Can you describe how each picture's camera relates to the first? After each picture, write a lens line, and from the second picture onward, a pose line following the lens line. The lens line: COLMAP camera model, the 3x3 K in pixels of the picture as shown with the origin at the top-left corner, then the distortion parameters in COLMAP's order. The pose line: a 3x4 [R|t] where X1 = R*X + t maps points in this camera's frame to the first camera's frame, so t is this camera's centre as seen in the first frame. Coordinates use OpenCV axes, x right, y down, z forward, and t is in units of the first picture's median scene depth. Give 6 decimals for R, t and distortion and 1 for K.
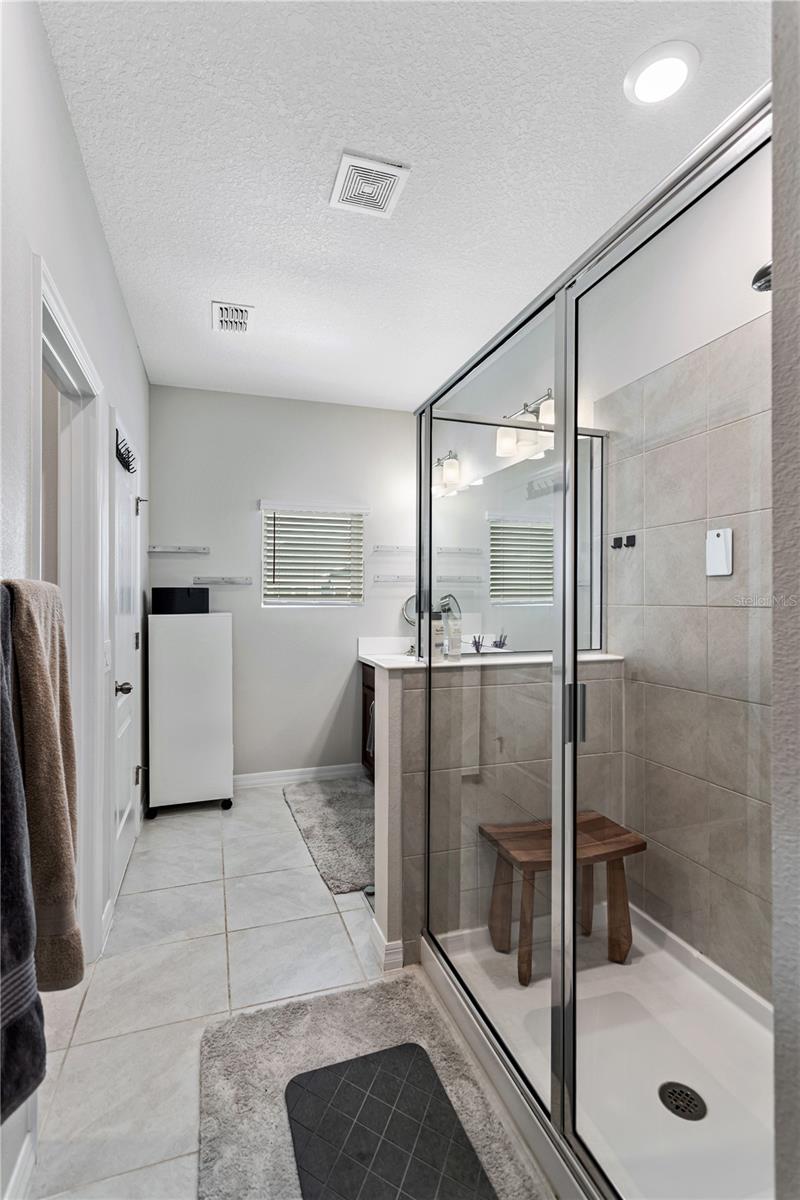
lens RADIAL K [[568.7, 0, 402.7], [0, 568.7, 600.4], [0, 0, 1]] dist [0.000389, 0.002014]
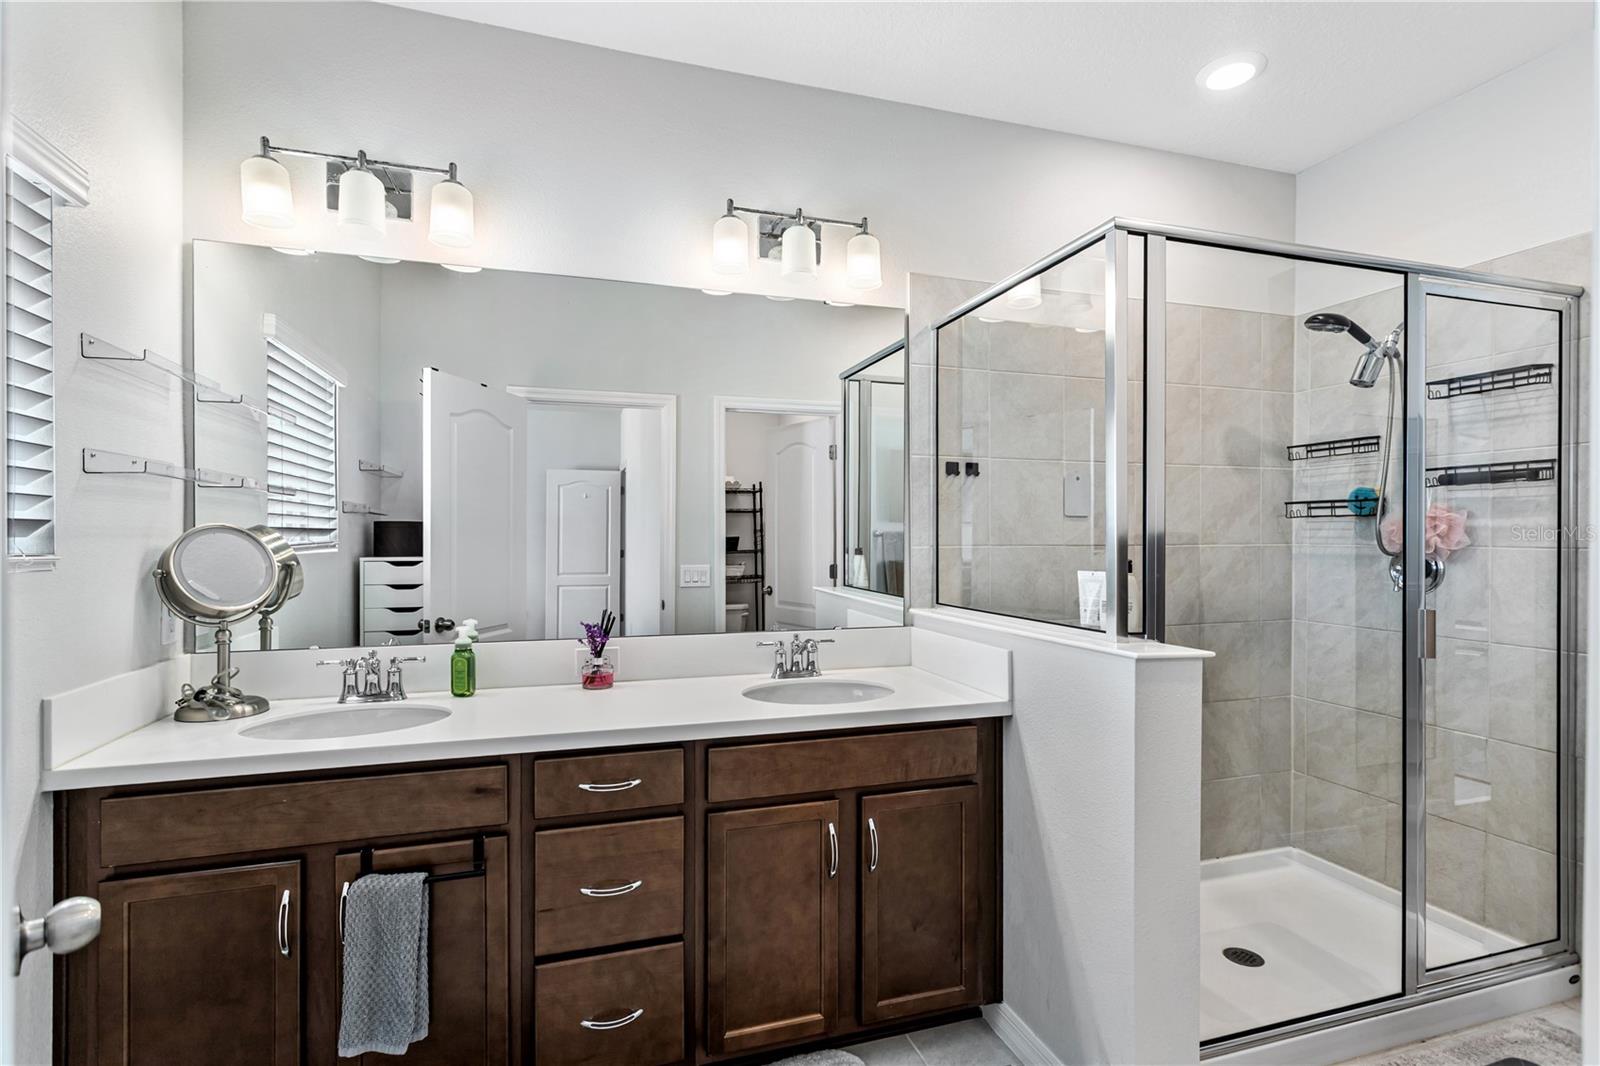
lens RADIAL K [[758.3, 0, 802.1], [0, 758.3, 537.6], [0, 0, 1]] dist [0.000389, 0.002014]
pose [[0.011486, -0.008443, 0.999898, -0.764846], [-0.002425, 0.999961, 0.008472, -0.012319], [-0.999931, -0.002522, 0.011465, 1.310116]]
